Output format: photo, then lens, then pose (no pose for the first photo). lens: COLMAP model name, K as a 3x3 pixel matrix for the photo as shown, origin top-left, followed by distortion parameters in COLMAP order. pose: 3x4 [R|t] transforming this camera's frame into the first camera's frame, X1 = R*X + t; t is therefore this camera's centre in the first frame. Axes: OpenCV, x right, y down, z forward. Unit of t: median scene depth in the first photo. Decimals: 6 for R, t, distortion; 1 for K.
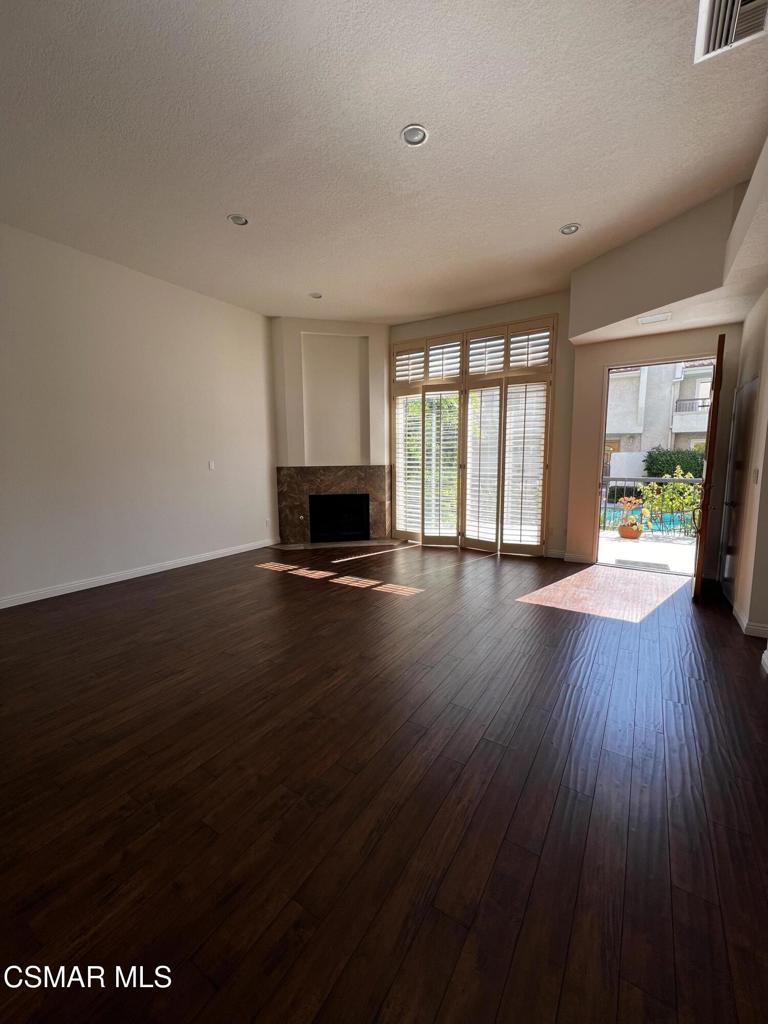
lens RADIAL K [[411.2, 0, 381.8], [0, 411.2, 511.4], [0, 0, 1]] dist [-0.001354, 0.001033]
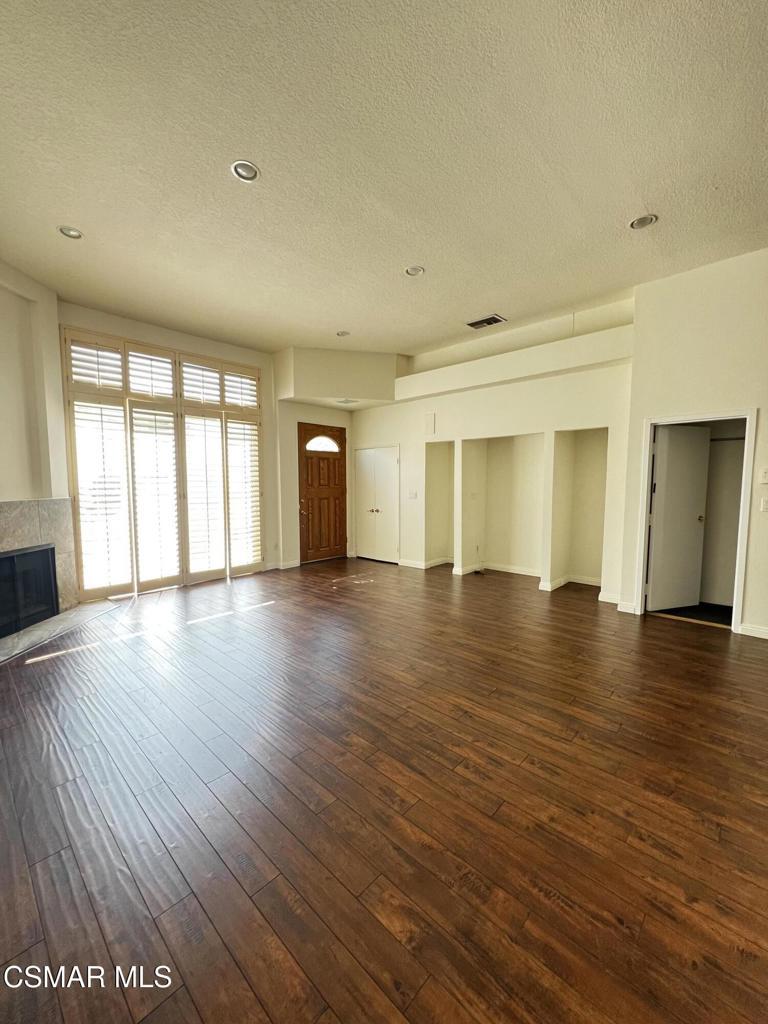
lens RADIAL K [[411.7, 0, 381.6], [0, 411.7, 515.3], [0, 0, 1]] dist [-0.001309, 0.000661]
pose [[0.178937, -0.072307, 0.981200, -0.685727], [0.128919, 0.990420, 0.049476, -0.061285], [-0.975378, 0.117642, 0.186544, 0.444084]]
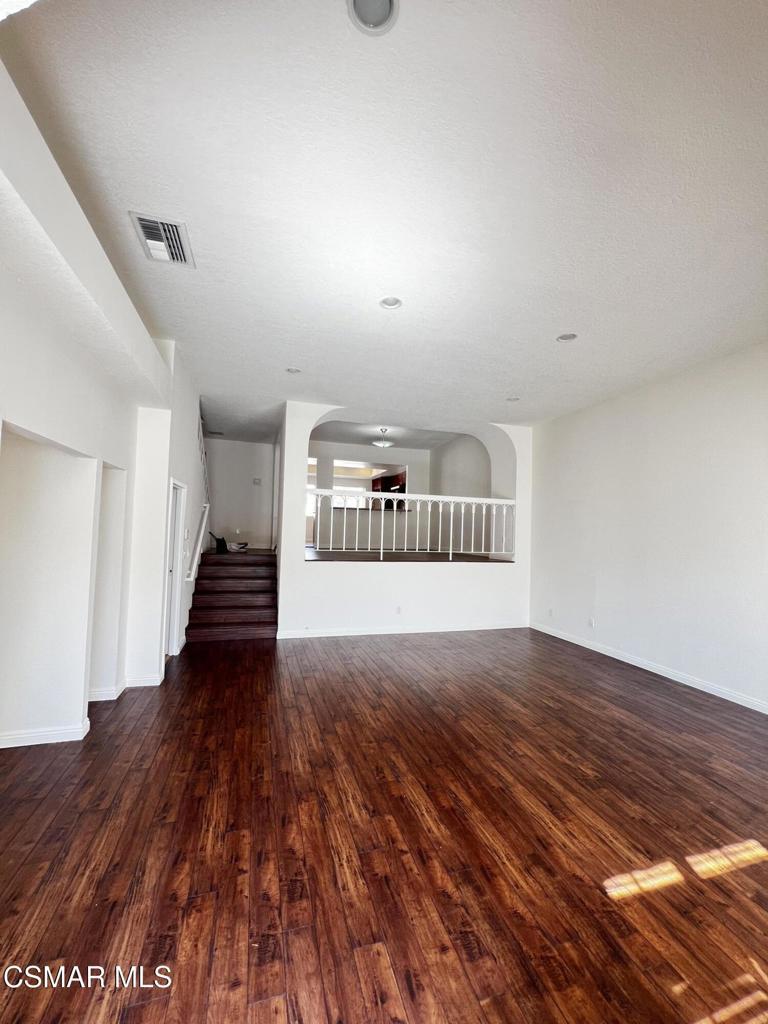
lens RADIAL K [[411.7, 0, 384.7], [0, 411.7, 513.8], [0, 0, 1]] dist [-0.001309, 0.000661]
pose [[-0.640336, -0.039979, -0.767054, 0.485329], [-0.122498, 0.991178, 0.050600, -0.158119], [0.758264, 0.126363, -0.639584, 0.883757]]
